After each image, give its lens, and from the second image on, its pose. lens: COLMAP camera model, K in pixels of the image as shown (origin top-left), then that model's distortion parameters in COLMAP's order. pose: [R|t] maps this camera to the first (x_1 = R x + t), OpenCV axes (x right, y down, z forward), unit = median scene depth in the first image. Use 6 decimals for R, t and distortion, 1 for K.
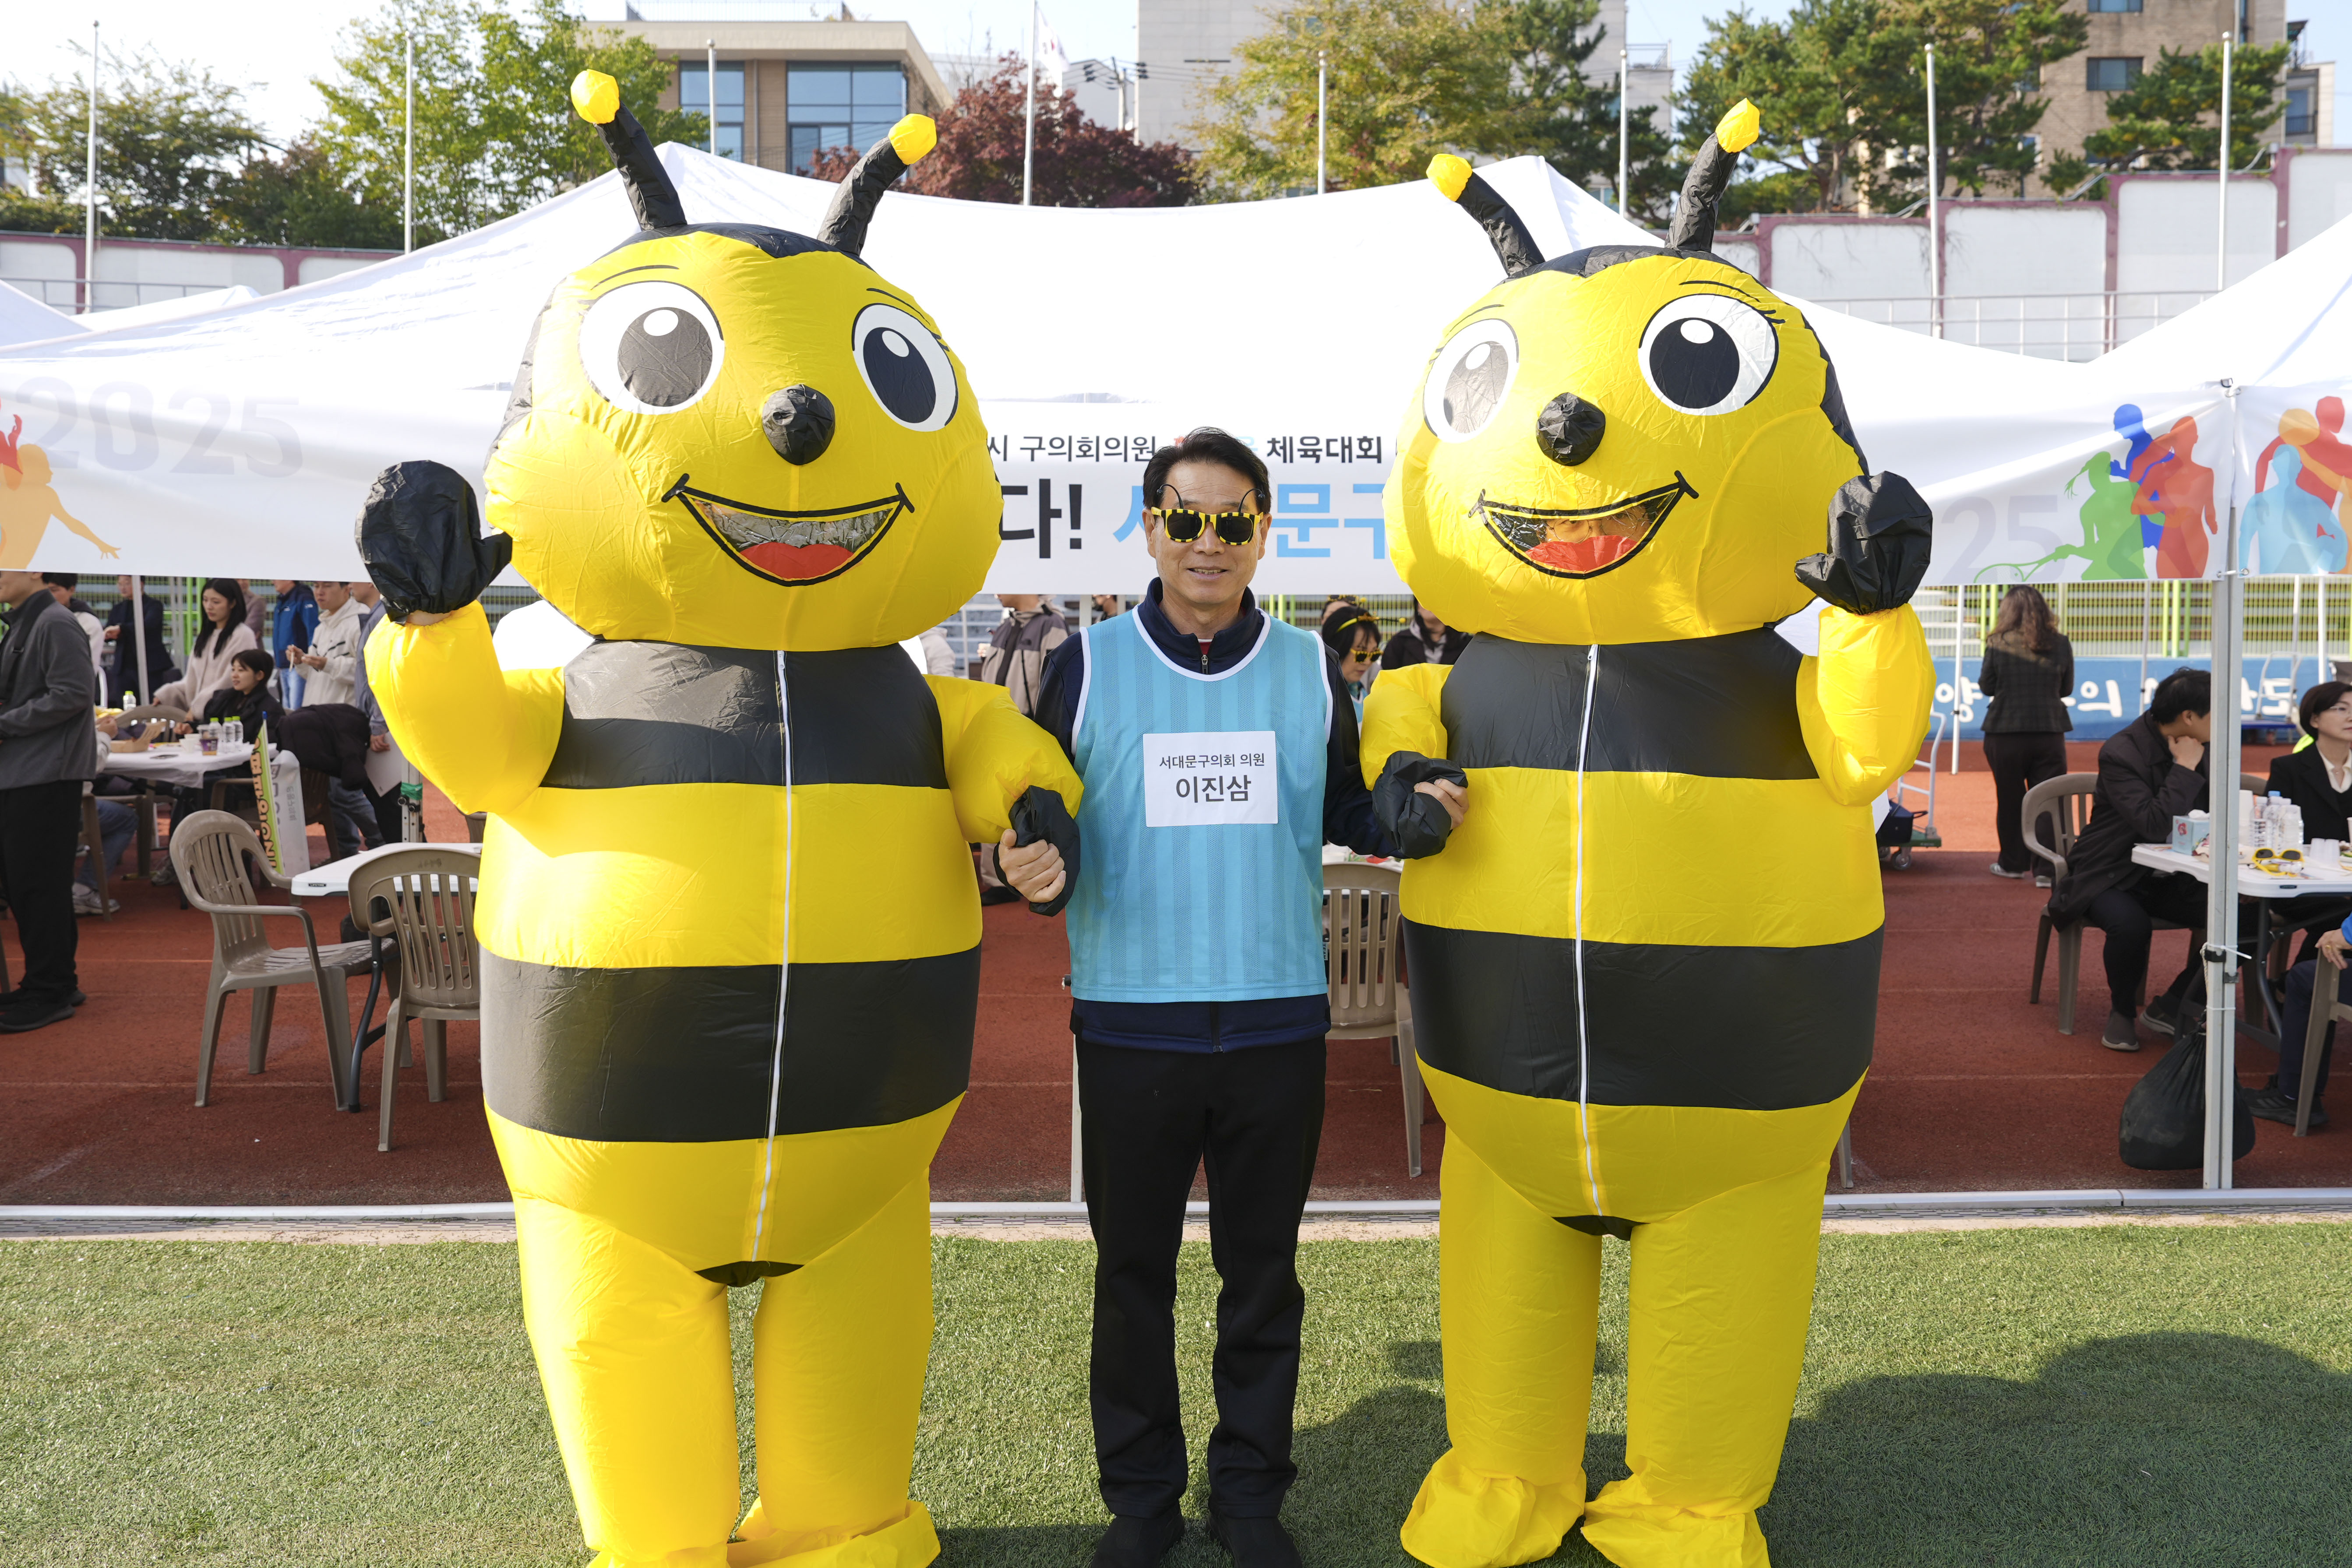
lens RADIAL K [[2173.0, 0, 1200.8], [0, 2173.0, 733.9], [0, 0, 1]] dist [0.015688, -0.011798]
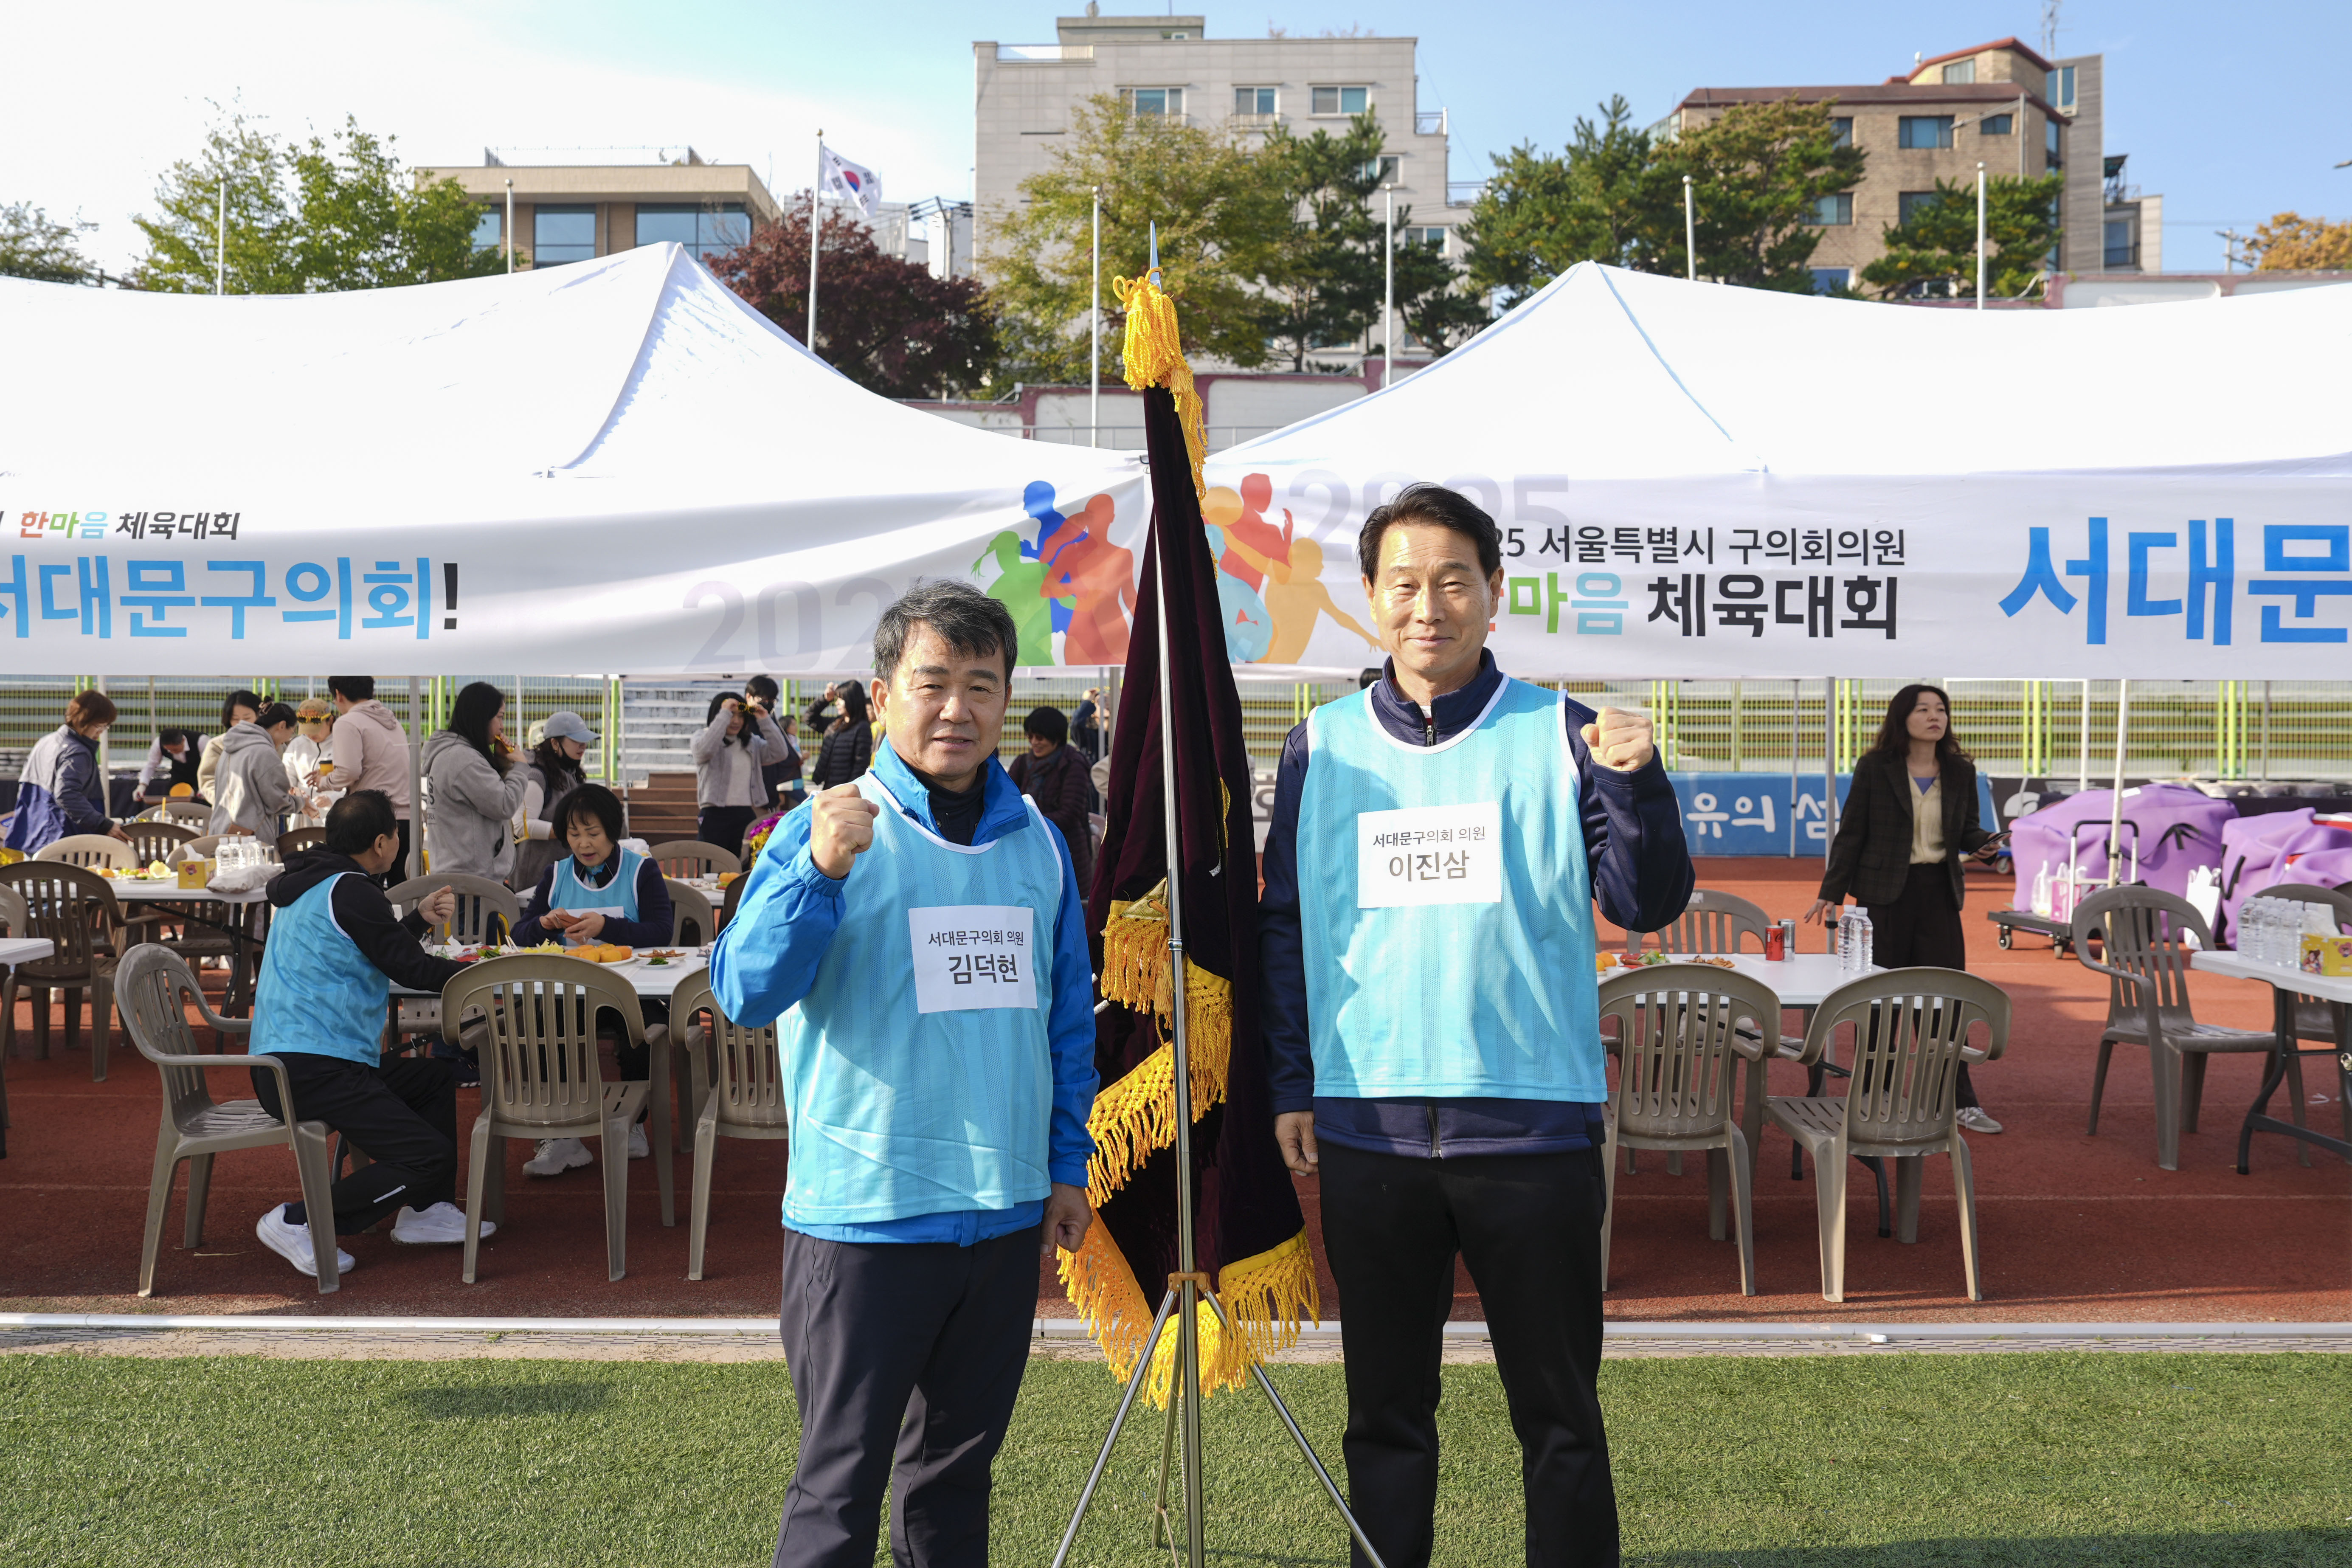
lens RADIAL K [[2106.5, 0, 1203.4], [0, 2106.5, 722.2], [0, 0, 1]] dist [0.008182, -0.002353]
pose [[0.998916, 0.004634, -0.046309, 0.147699], [-0.007667, 0.997820, -0.065544, 0.003833], [0.045905, 0.065828, 0.996775, 0.024365]]
